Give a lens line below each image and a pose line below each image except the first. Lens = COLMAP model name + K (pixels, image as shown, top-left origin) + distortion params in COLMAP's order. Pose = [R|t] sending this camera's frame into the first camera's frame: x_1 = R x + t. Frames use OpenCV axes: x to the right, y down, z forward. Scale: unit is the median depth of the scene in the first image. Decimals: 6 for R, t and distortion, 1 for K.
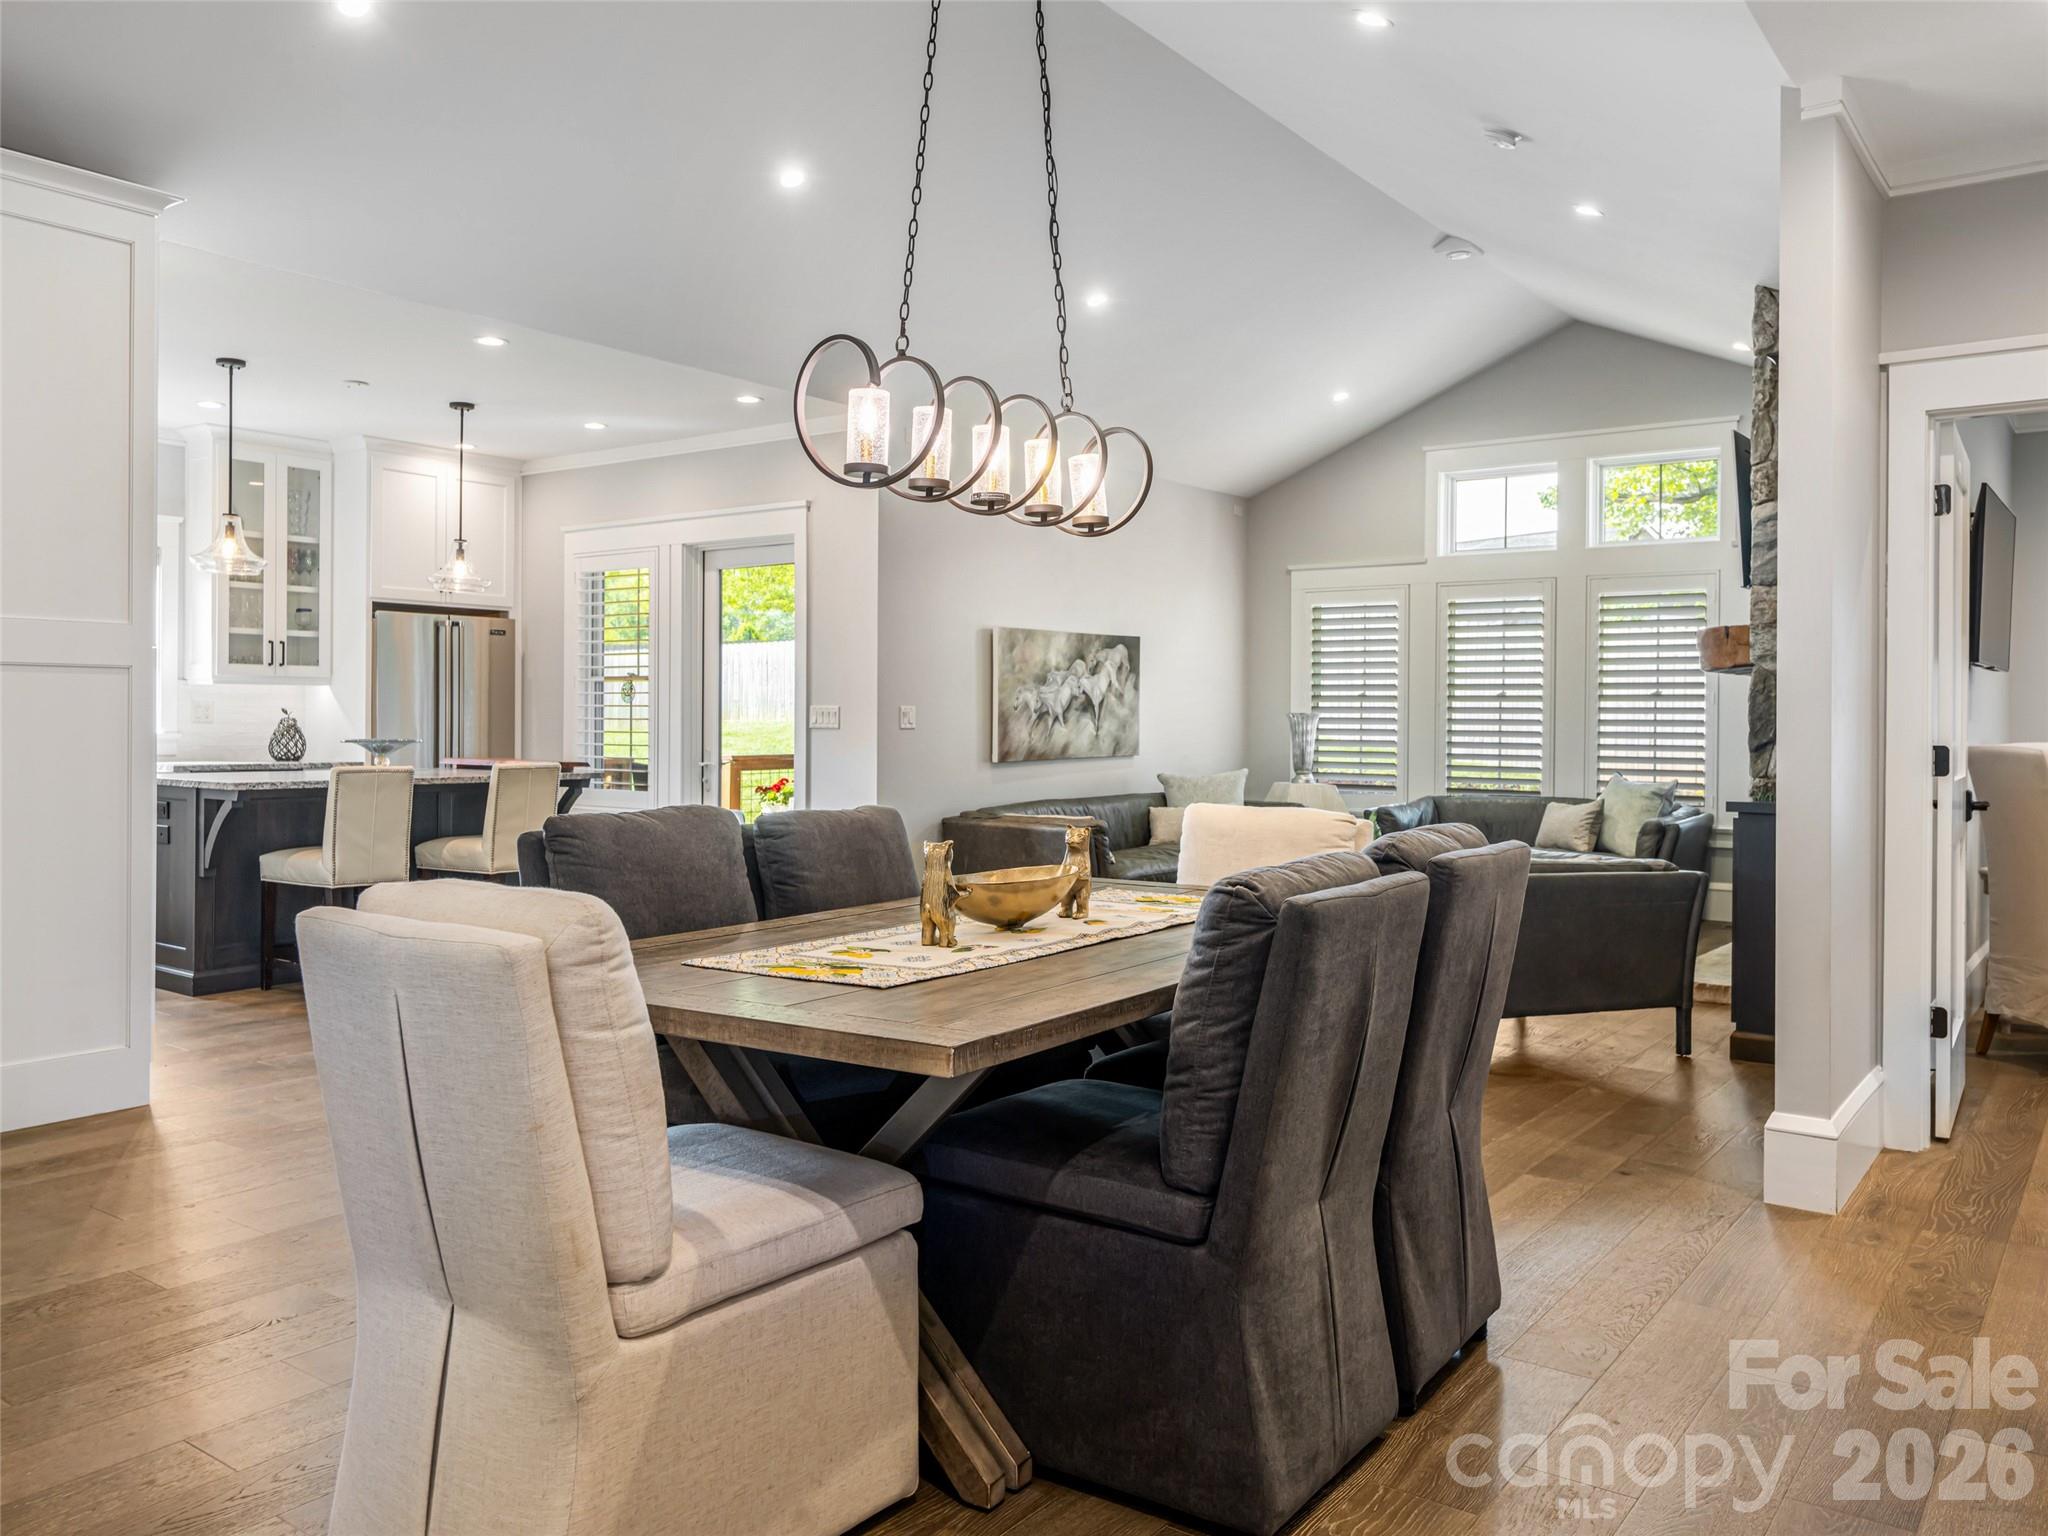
lens RADIAL K [[1540.0, 0, 1059.1], [0, 1540.0, 706.2], [0, 0, 1]] dist [-0.010743, -0.000496]
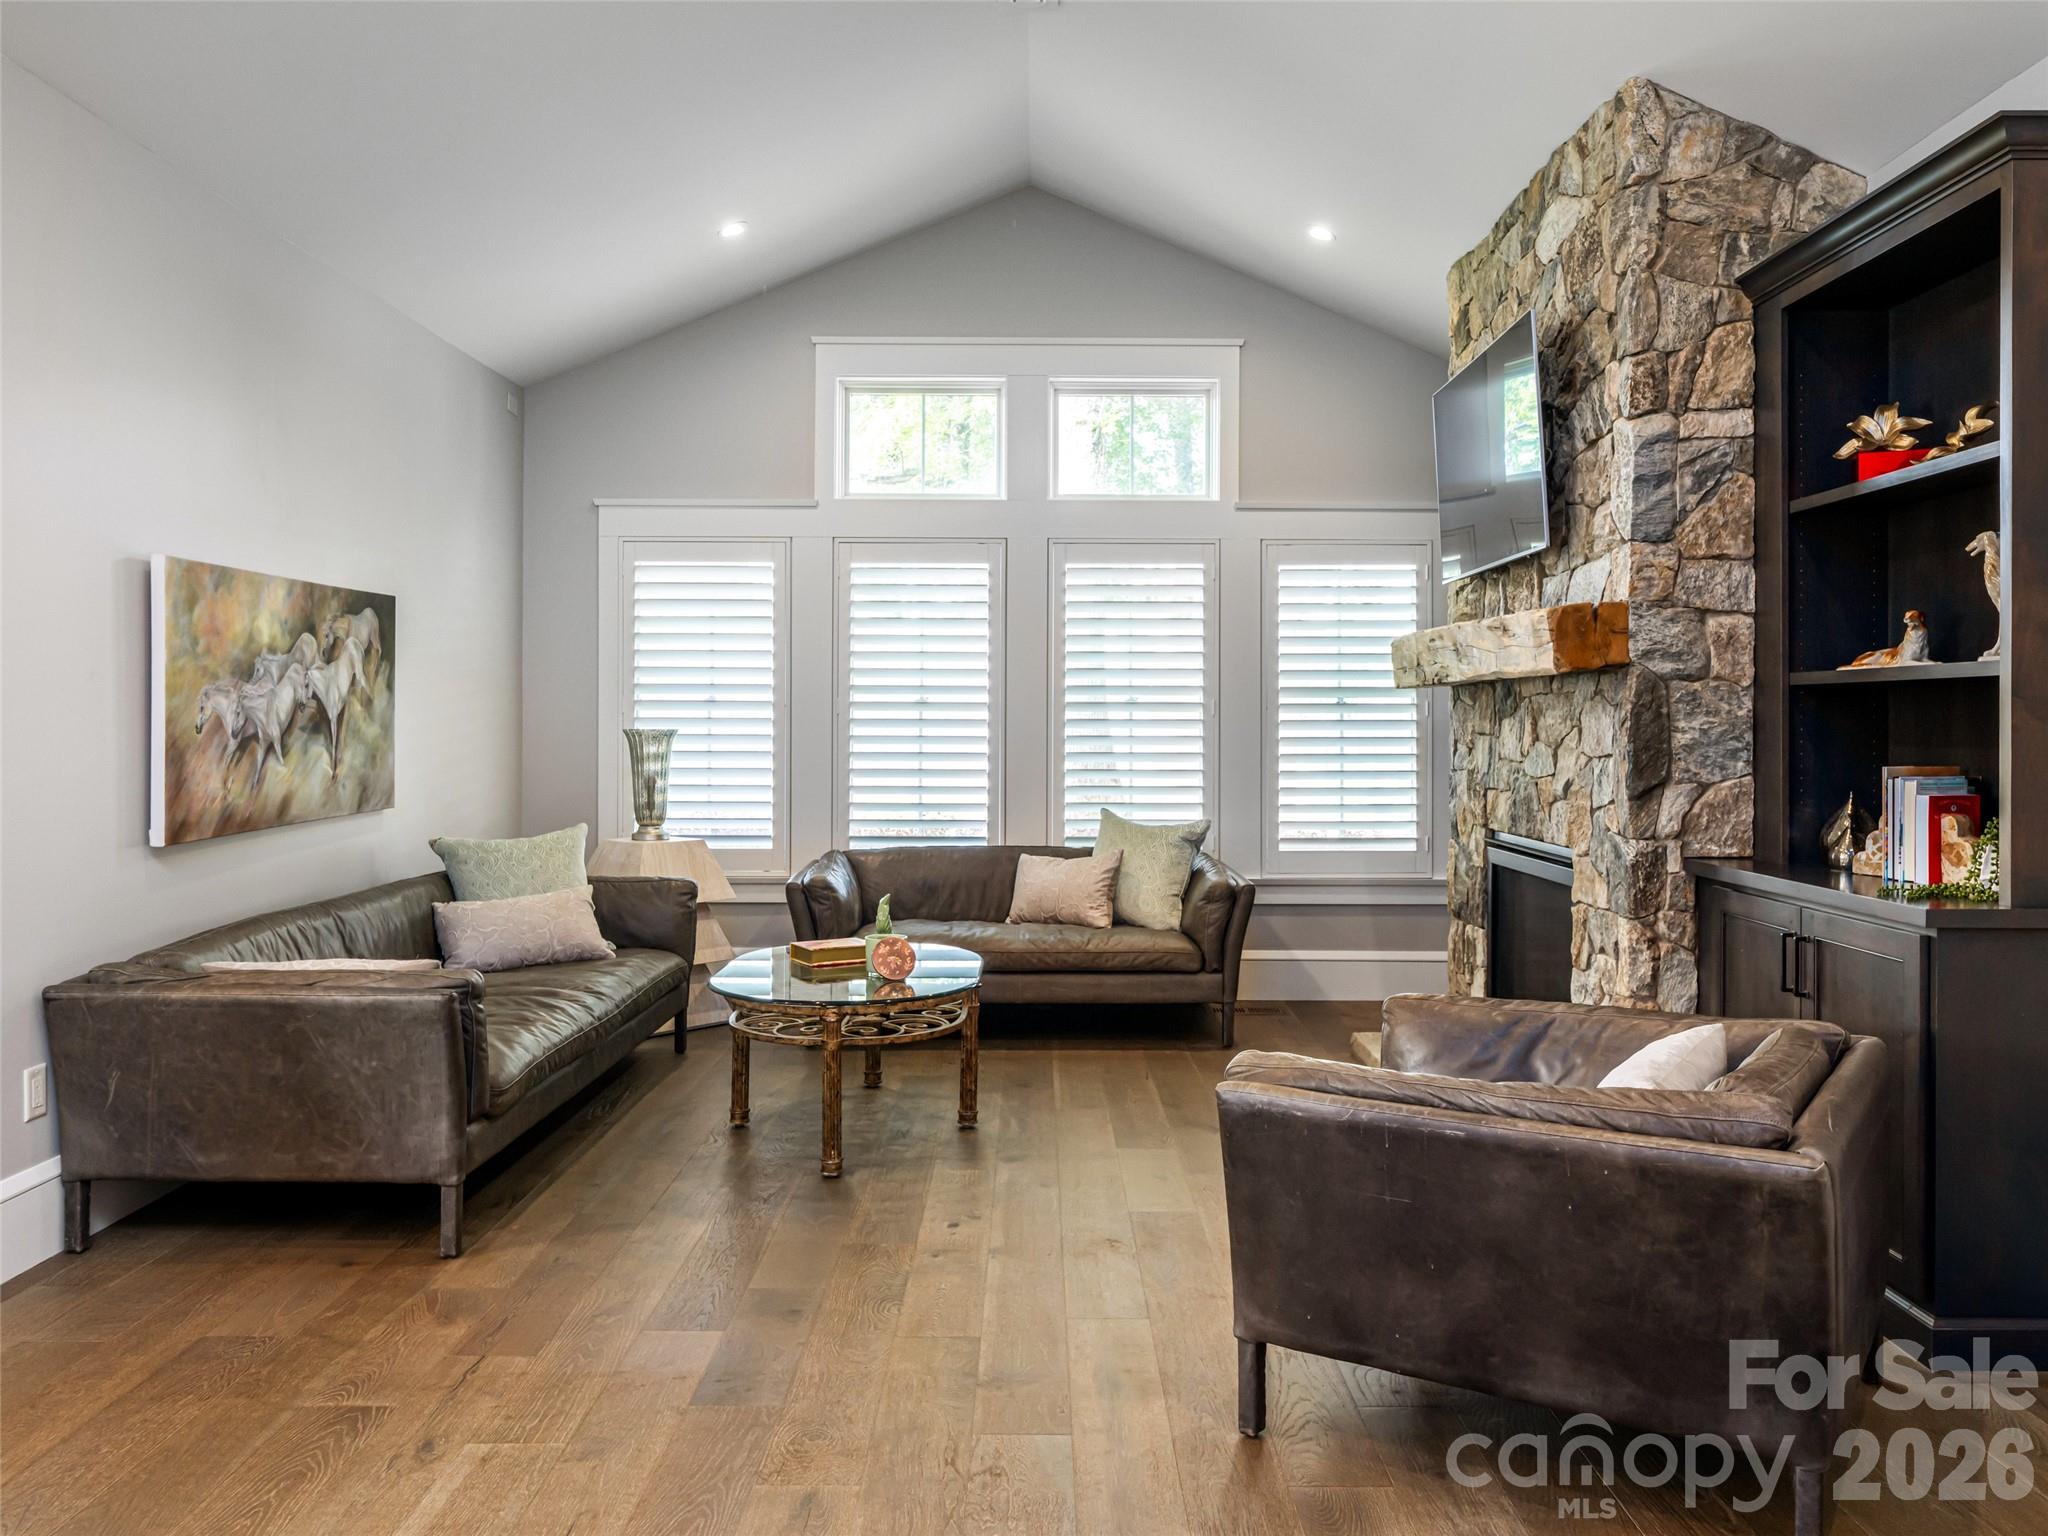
lens RADIAL K [[1540.0, 0, 1029.0], [0, 1540.0, 713.8], [0, 0, 1]] dist [-0.010743, -0.000496]
pose [[0.814296, -0.001783, 0.580447, -0.090782], [-0.002411, 0.999976, 0.006455, -0.006936], [-0.580445, -0.006656, 0.814272, 0.439312]]
